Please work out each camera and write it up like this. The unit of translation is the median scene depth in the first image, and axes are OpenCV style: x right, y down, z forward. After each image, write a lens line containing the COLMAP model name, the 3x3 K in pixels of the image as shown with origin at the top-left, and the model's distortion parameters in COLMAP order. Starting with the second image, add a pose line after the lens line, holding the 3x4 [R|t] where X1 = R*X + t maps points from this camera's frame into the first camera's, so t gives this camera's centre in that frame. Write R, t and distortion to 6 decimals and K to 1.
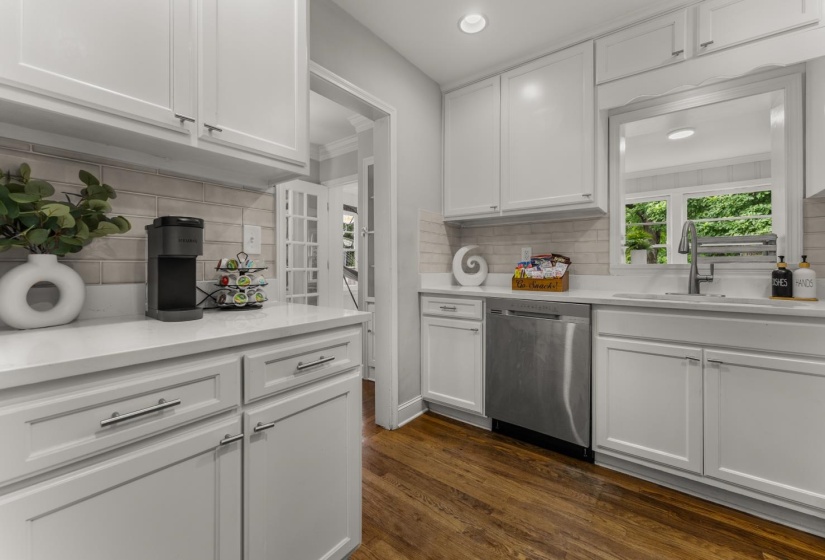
lens RADIAL K [[341.2, 0, 402.3], [0, 341.2, 271.7], [0, 0, 1]] dist [-0.000083, -0.000129]
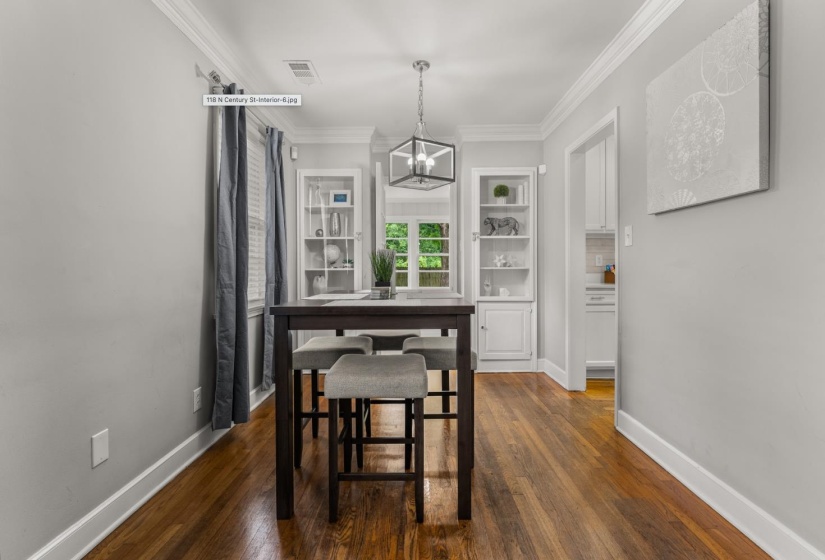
lens RADIAL K [[341.2, 0, 402.3], [0, 341.2, 271.7], [0, 0, 1]] dist [-0.000083, -0.000129]
pose [[0.808689, 0.003391, 0.588226, -1.035976], [0.013447, 0.999615, -0.024250, 0.020621], [-0.588082, 0.027520, 0.808333, 0.291032]]
